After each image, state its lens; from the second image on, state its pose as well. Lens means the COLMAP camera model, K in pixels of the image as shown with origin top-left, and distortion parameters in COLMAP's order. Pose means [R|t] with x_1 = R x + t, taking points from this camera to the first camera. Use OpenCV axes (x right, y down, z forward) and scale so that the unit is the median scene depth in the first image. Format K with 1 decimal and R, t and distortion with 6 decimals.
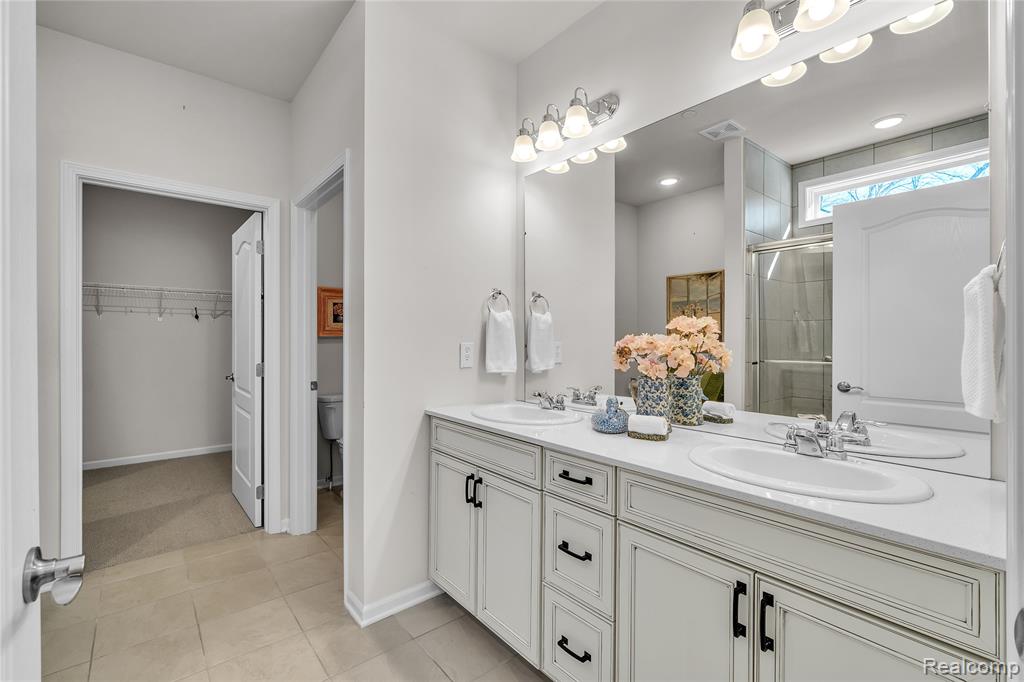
lens RADIAL K [[451.1, 0, 511.5], [0, 451.1, 339.0], [0, 0, 1]] dist [-0.000047, 0.000222]
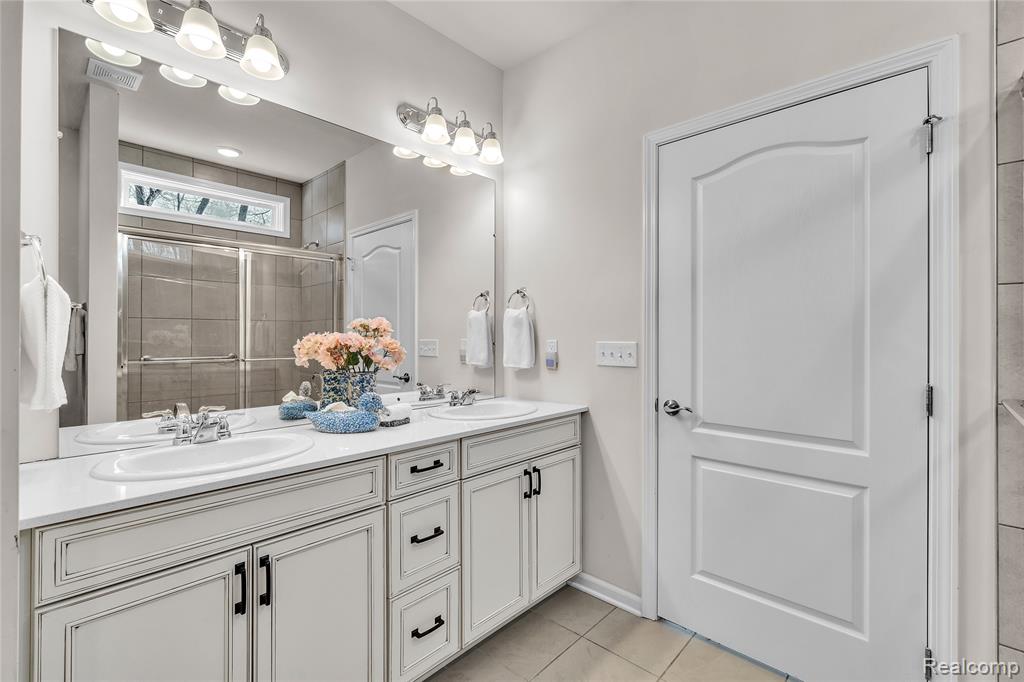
lens RADIAL K [[451.1, 0, 511.0], [0, 451.1, 336.4], [0, 0, 1]] dist [-0.000047, 0.000222]
pose [[-0.135339, 0.003129, 0.990794, -0.893455], [-0.002641, 0.999990, -0.003519, 0.001845], [-0.990796, -0.003093, -0.135329, 0.897028]]
